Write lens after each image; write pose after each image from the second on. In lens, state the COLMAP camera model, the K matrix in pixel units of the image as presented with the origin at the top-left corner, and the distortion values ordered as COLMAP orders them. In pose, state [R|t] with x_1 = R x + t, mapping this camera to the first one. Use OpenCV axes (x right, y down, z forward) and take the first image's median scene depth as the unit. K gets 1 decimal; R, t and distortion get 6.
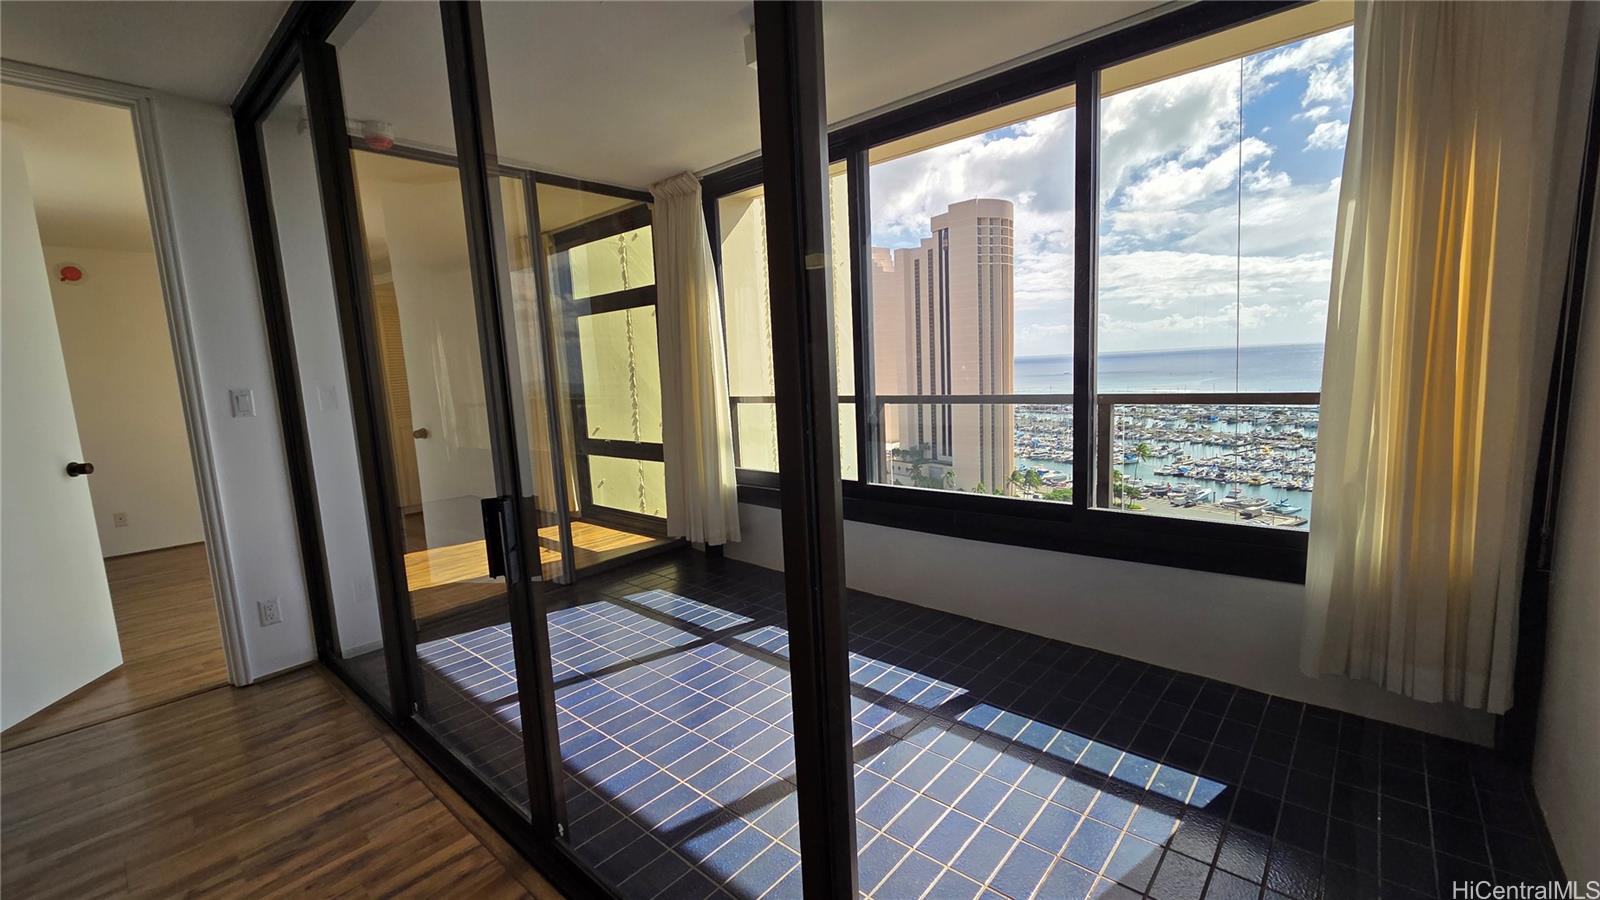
lens RADIAL K [[652.0, 0, 811.6], [0, 652.0, 451.0], [0, 0, 1]] dist [0.003741, -0.000230]
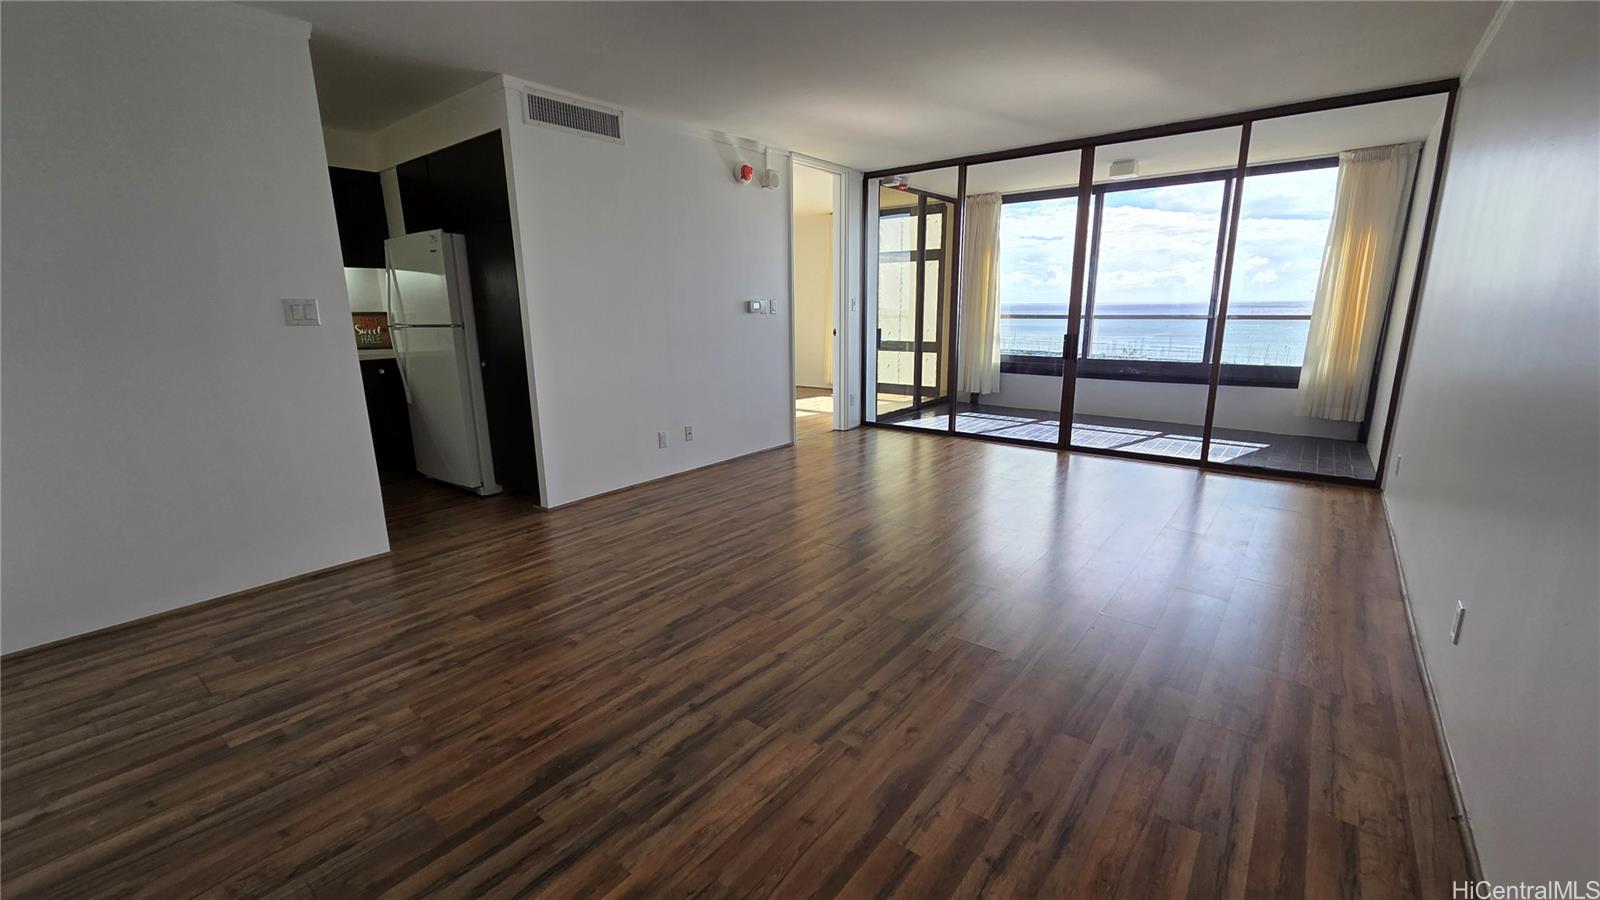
lens RADIAL K [[652.0, 0, 804.6], [0, 652.0, 452.1], [0, 0, 1]] dist [0.003741, -0.000230]
pose [[0.997556, 0.031047, 0.062587, -1.223941], [-0.036181, 0.995923, 0.082639, 0.270787], [-0.059766, -0.084702, 0.994612, -1.351390]]
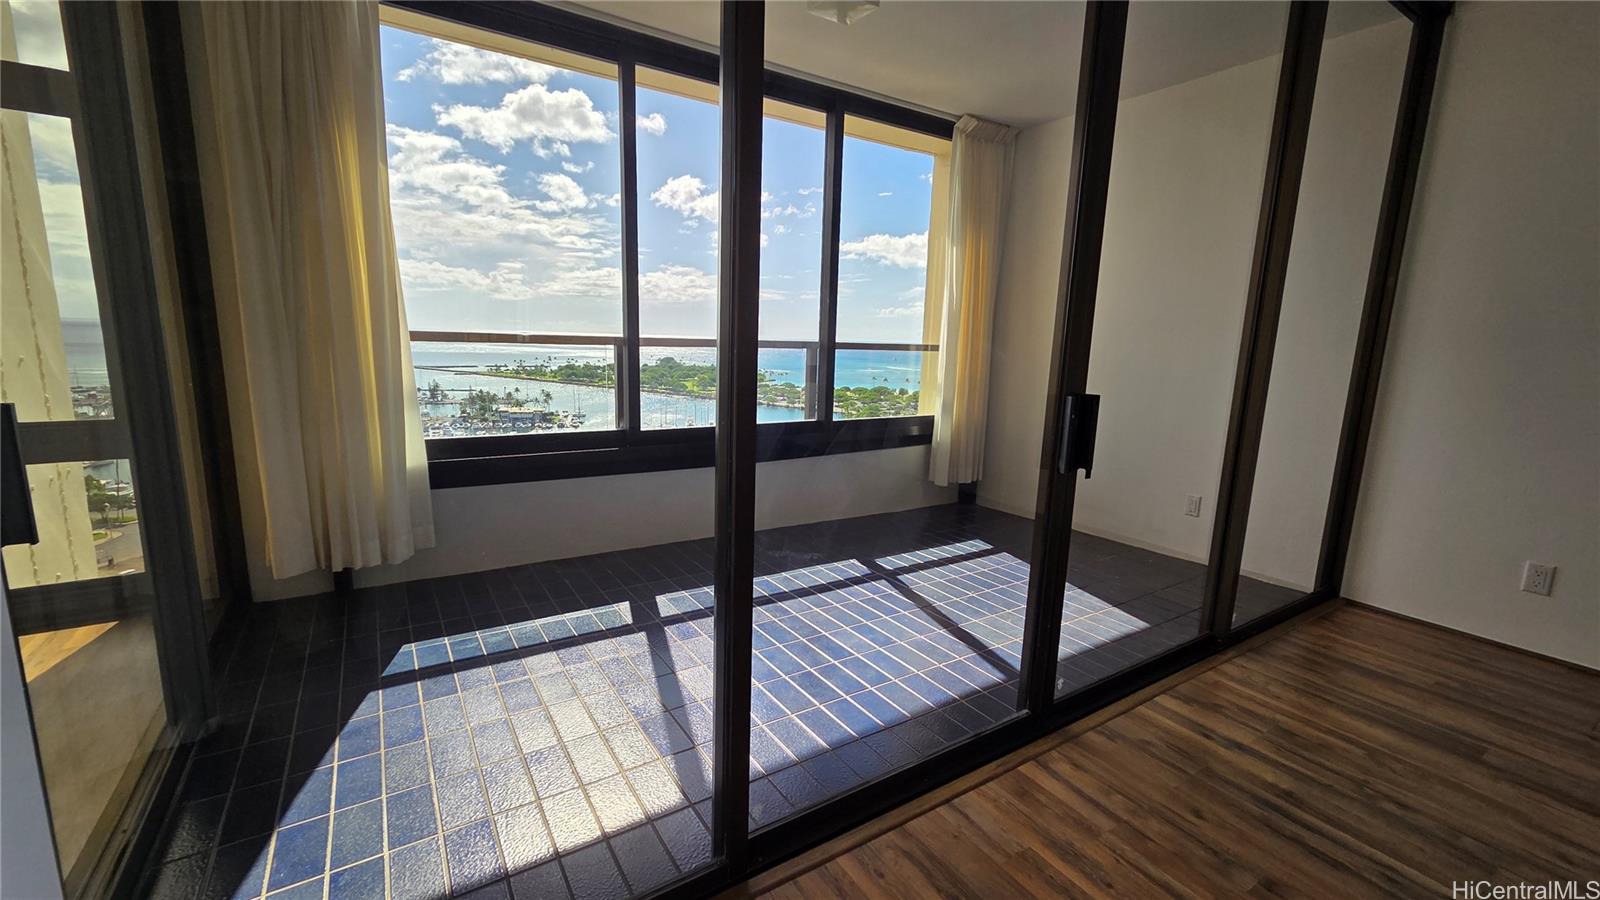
lens RADIAL K [[652.0, 0, 797.3], [0, 652.0, 447.0], [0, 0, 1]] dist [0.003741, -0.000230]
pose [[0.285480, -0.103294, 0.952802, -1.113920], [0.093390, 0.992442, 0.079610, 0.031491], [-0.953824, 0.066255, 0.292969, 0.777388]]
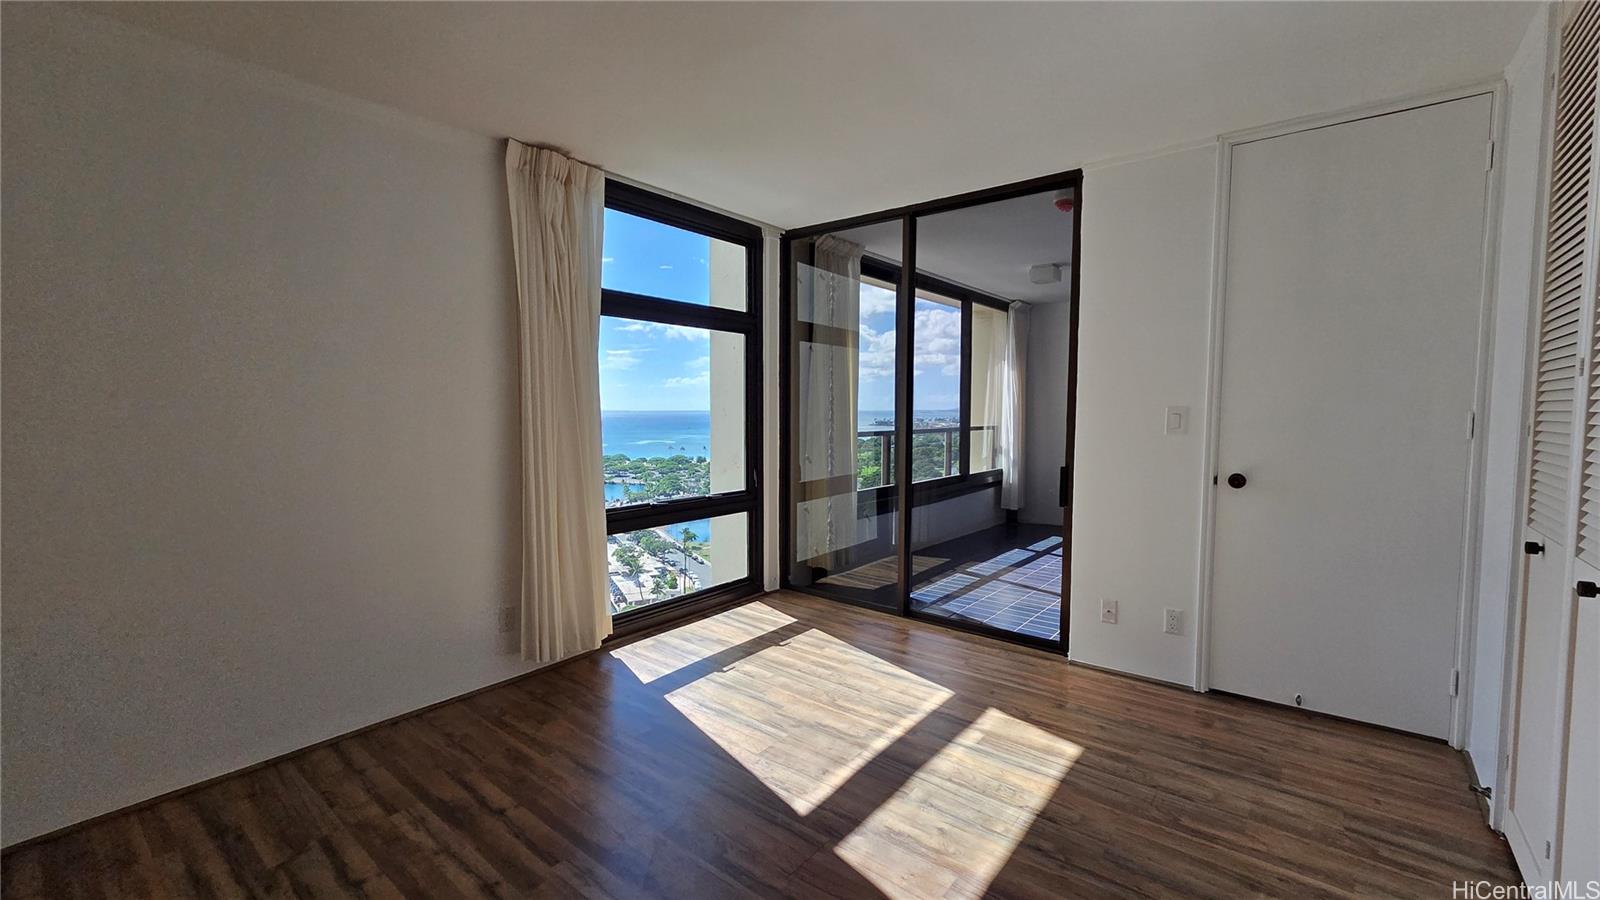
lens RADIAL K [[652.0, 0, 811.5], [0, 652.0, 444.9], [0, 0, 1]] dist [0.003741, -0.000230]
pose [[-0.038856, -0.005903, 0.999227, -2.224140], [0.137331, 0.990462, 0.011191, -0.140176], [-0.989763, 0.137660, -0.037675, 1.892076]]
